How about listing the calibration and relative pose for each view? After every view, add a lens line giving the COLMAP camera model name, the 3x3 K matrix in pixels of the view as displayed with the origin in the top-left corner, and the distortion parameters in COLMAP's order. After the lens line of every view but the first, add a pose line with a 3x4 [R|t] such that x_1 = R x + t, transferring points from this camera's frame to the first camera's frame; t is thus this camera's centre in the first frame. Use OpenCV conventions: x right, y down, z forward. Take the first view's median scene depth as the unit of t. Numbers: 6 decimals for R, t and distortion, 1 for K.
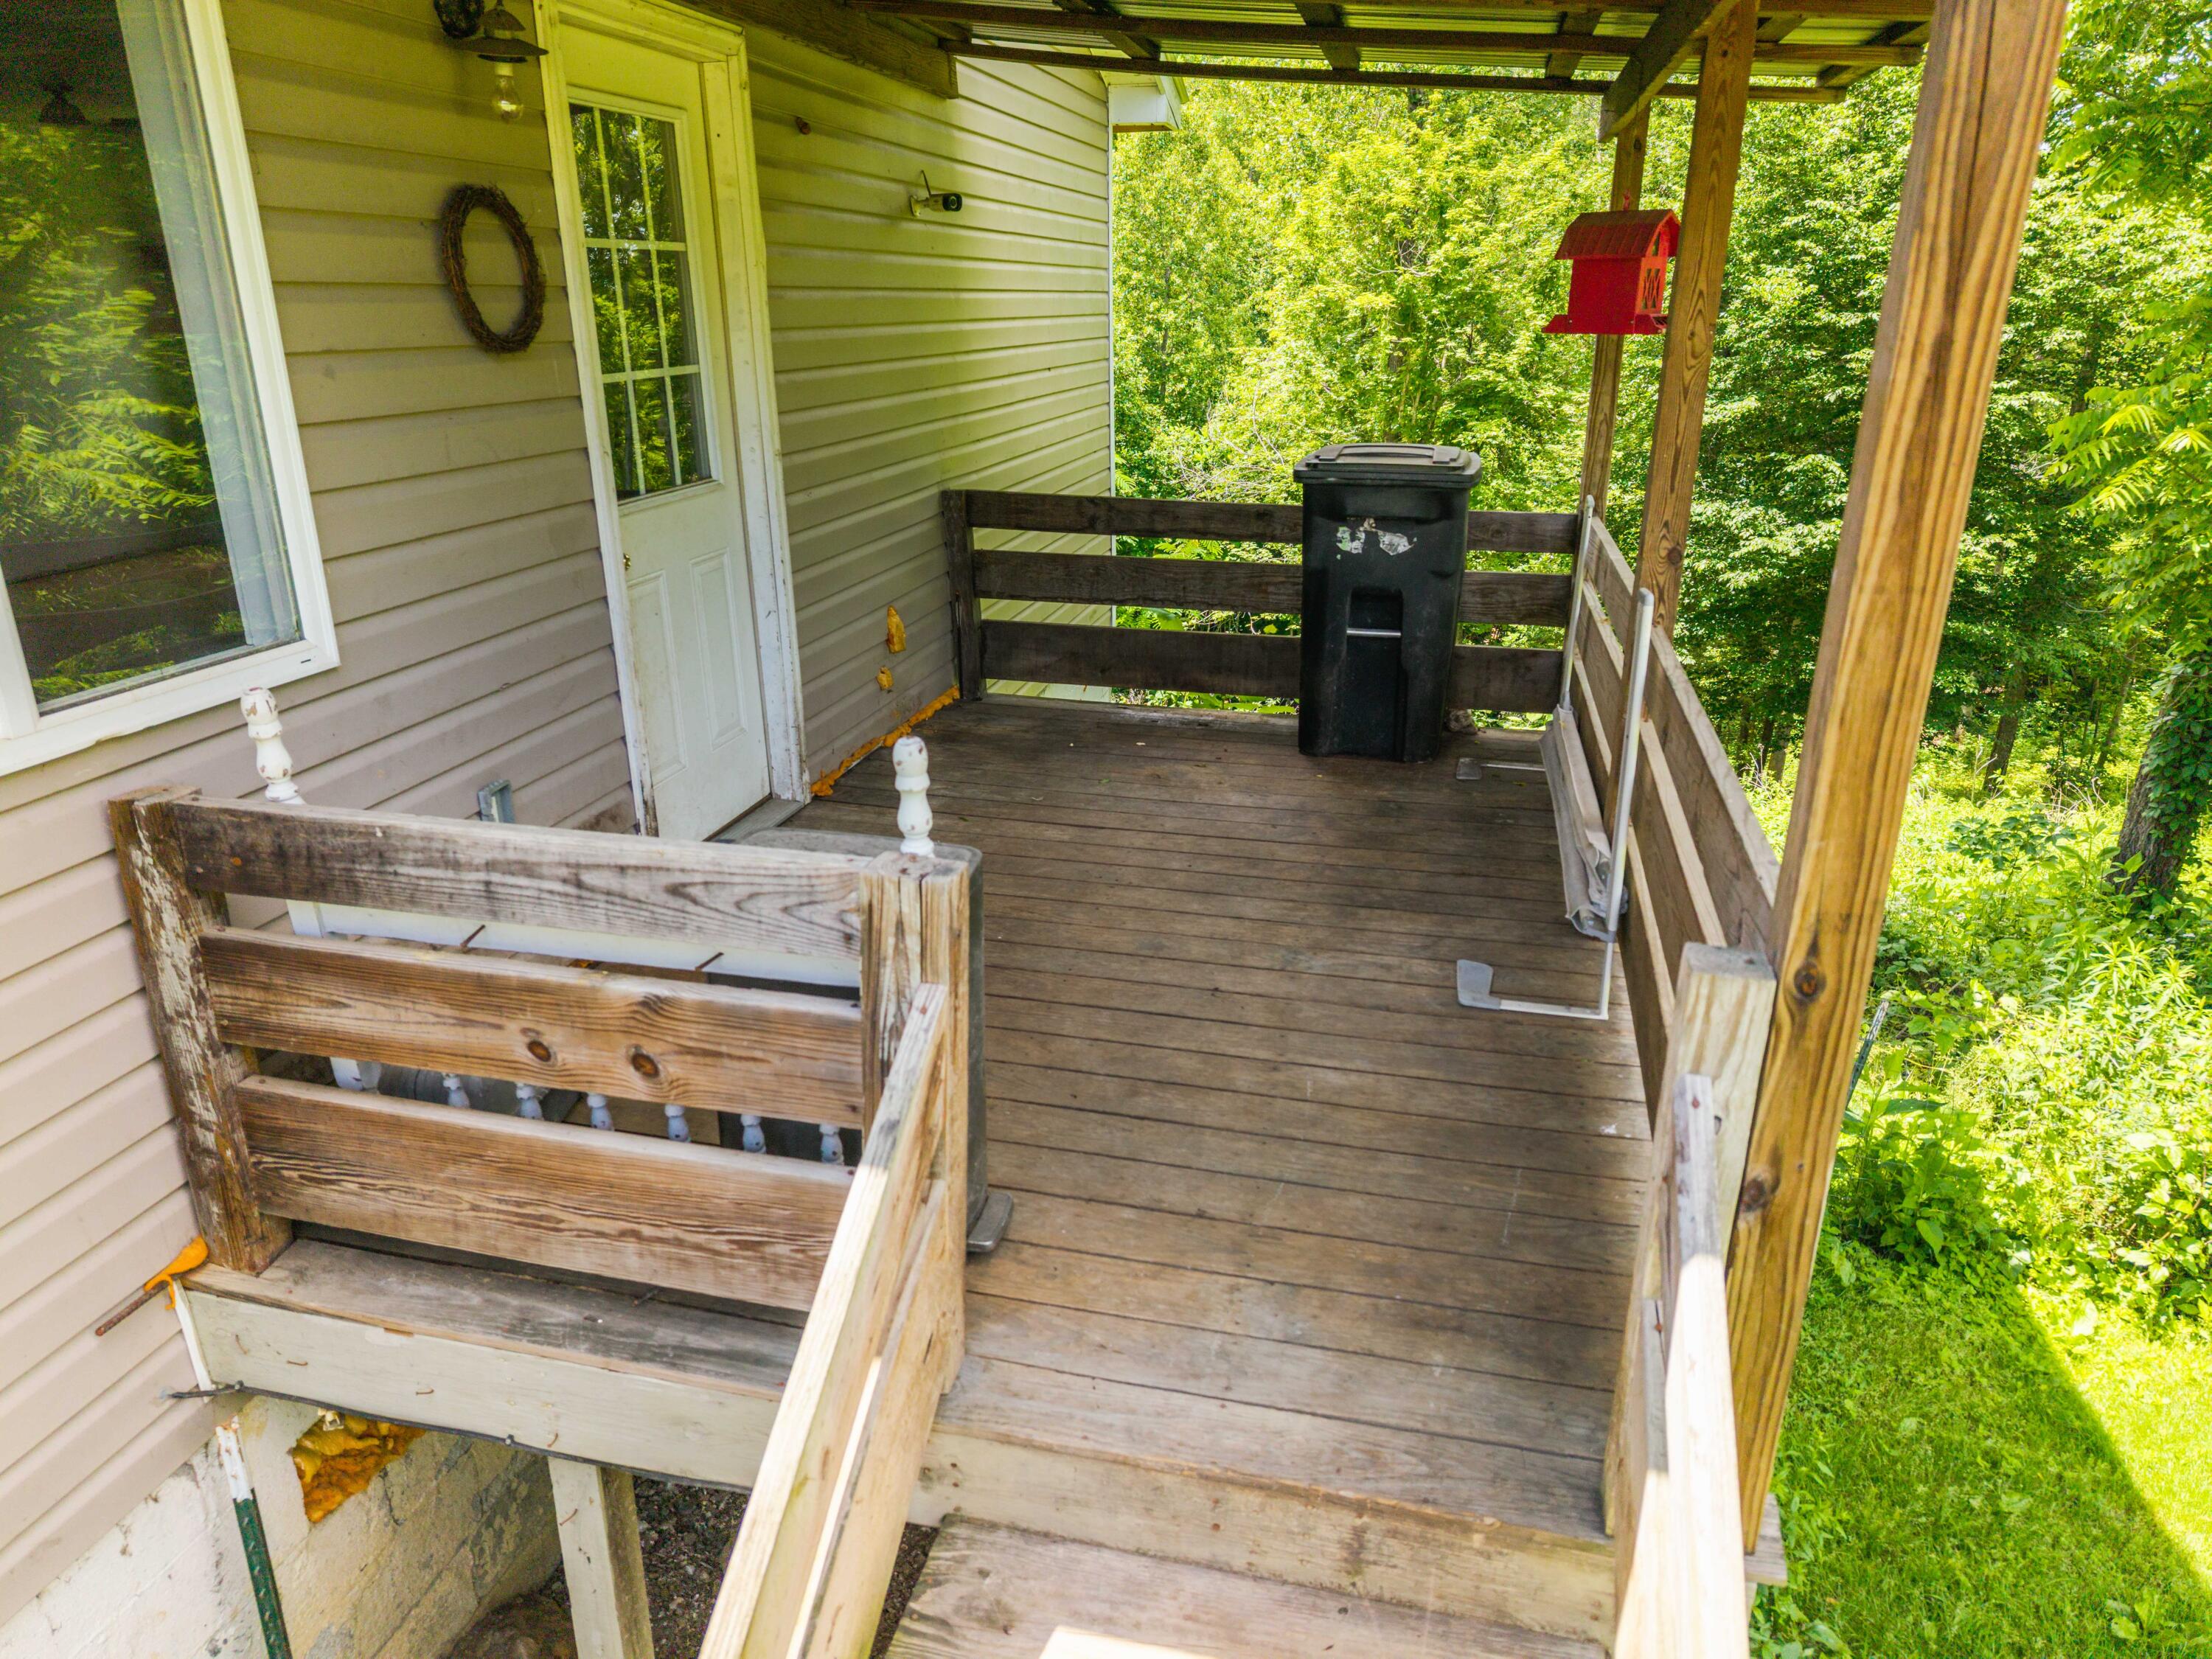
lens RADIAL K [[1439.2, 0, 1094.8], [0, 1439.2, 821.5], [0, 0, 1]] dist [0.000069, 0.000923]
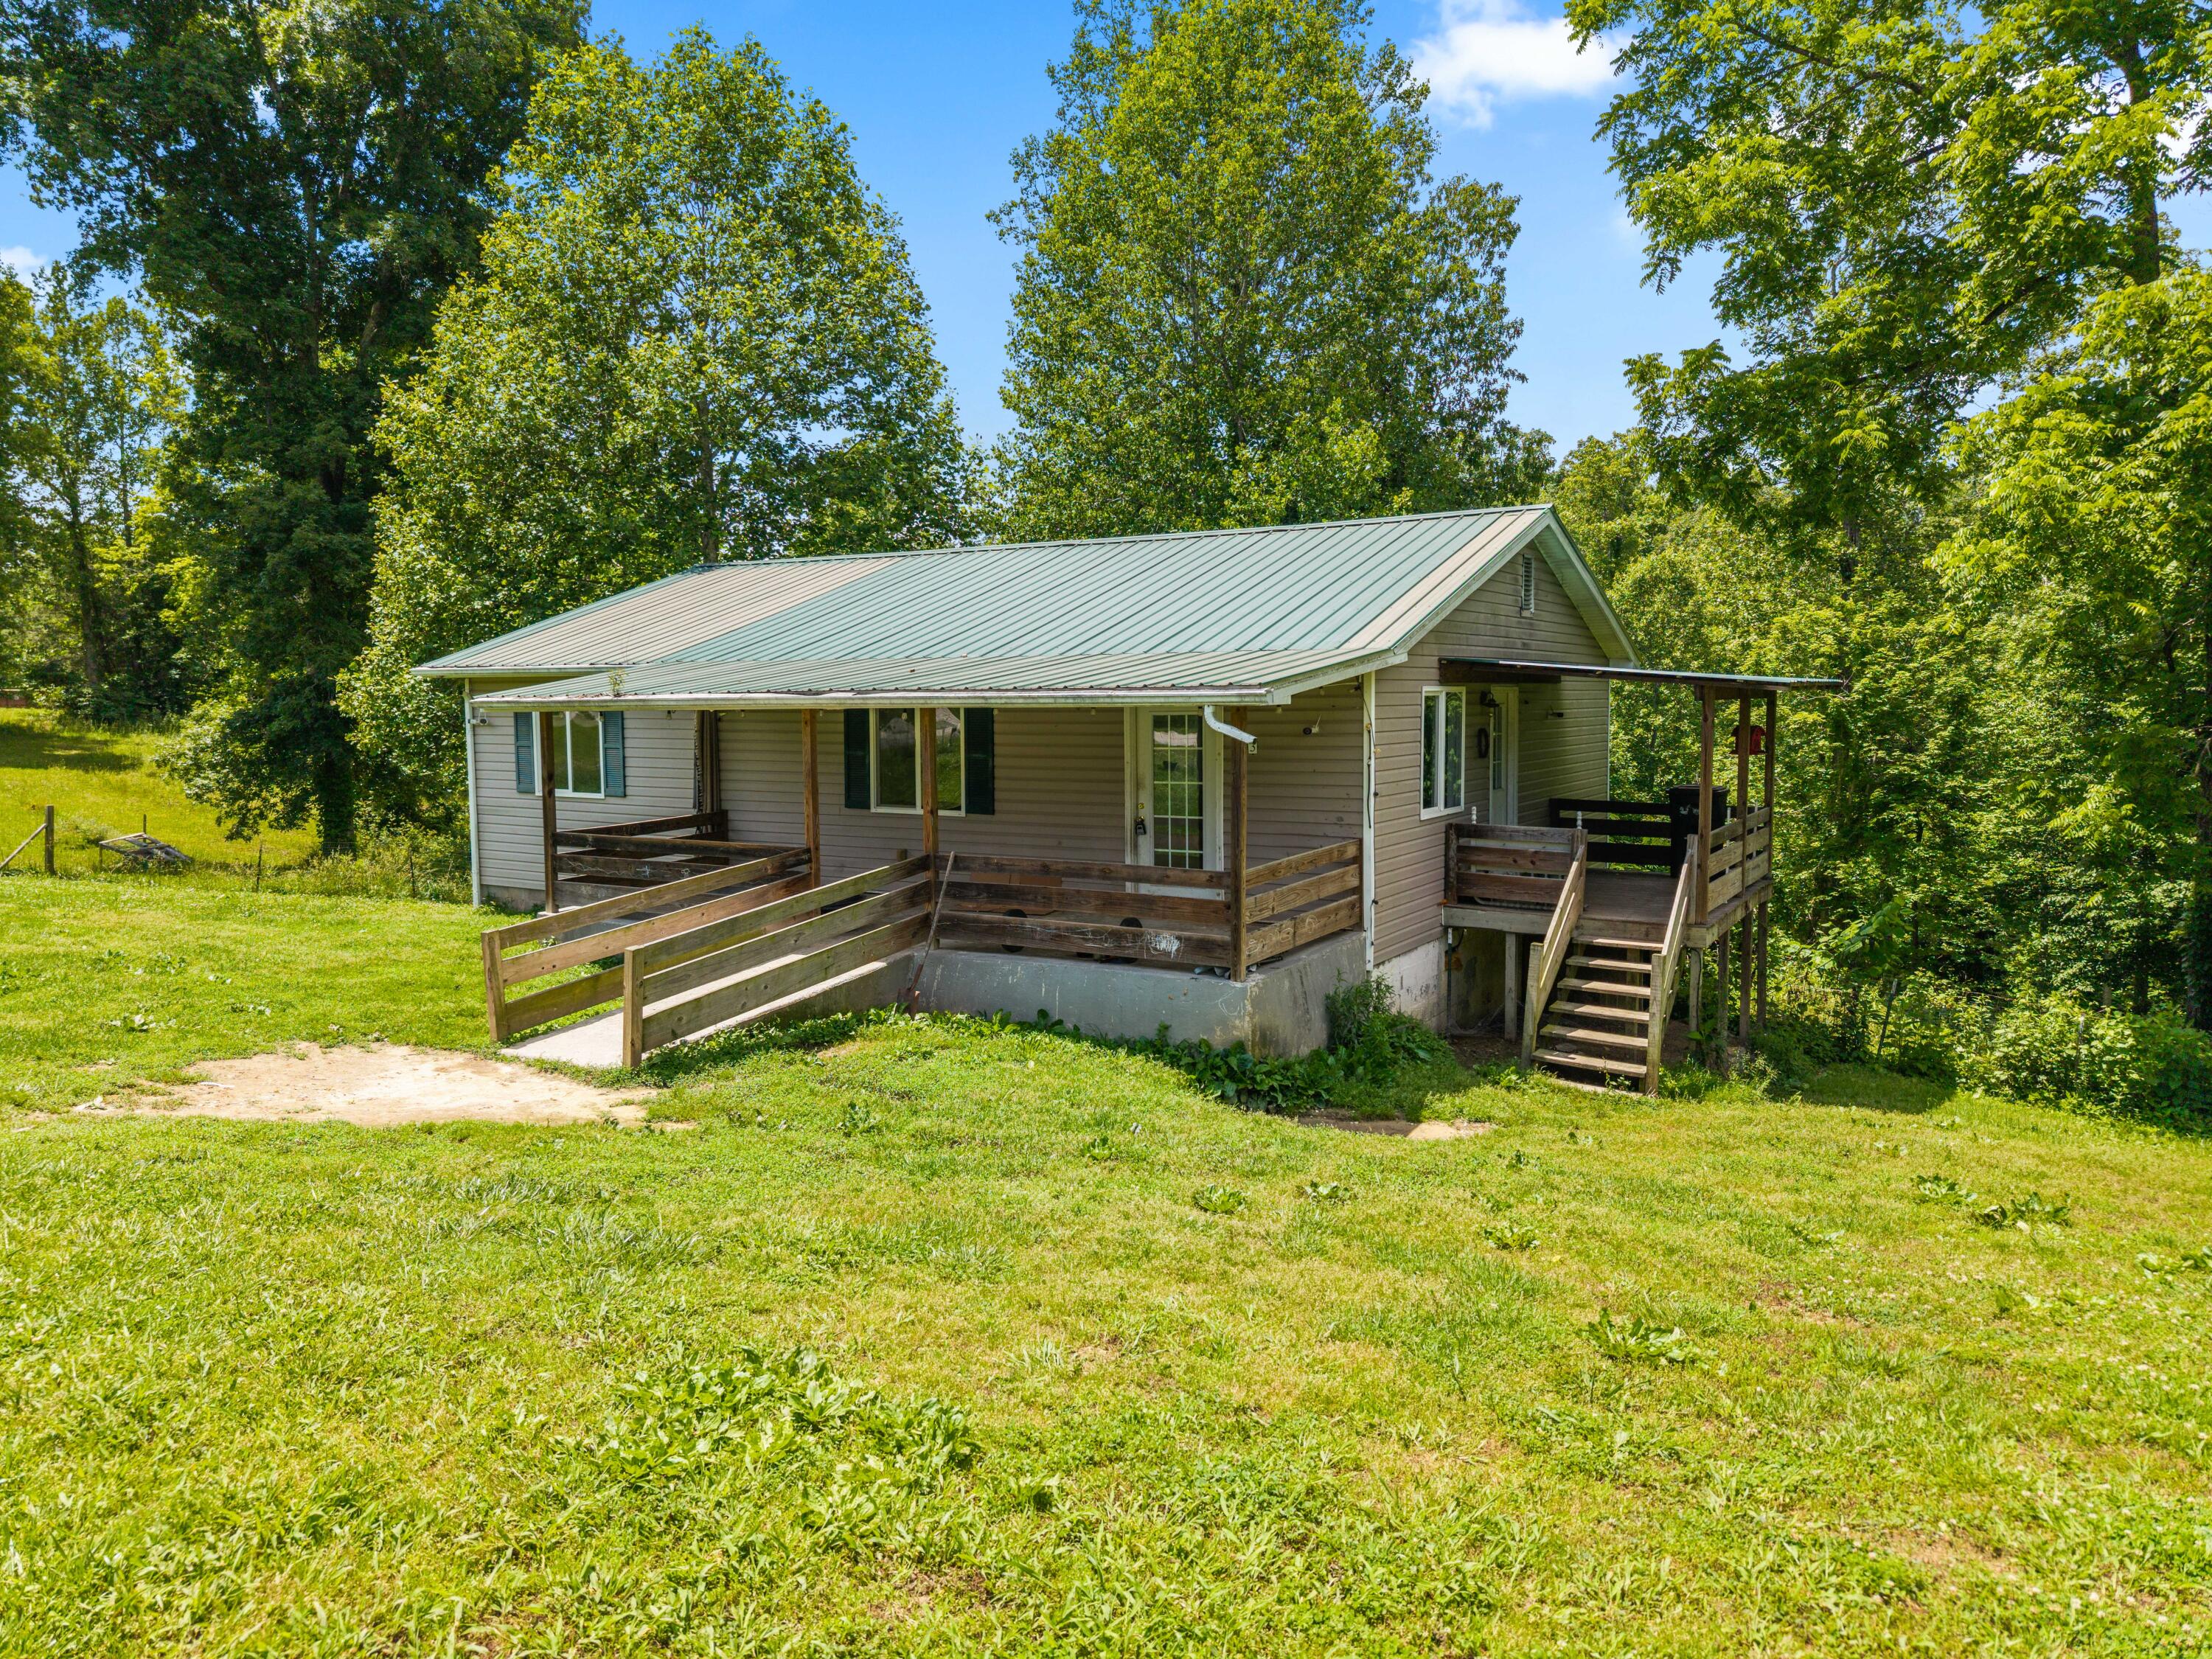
lens RADIAL K [[1439.2, 0, 1094.8], [0, 1439.2, 821.5], [0, 0, 1]] dist [0.000069, 0.000923]
pose [[0.946508, 0.023704, -0.321809, -0.006841], [-0.106216, 0.964608, -0.241351, 0.137375], [0.304698, 0.262622, 0.915526, -0.435957]]
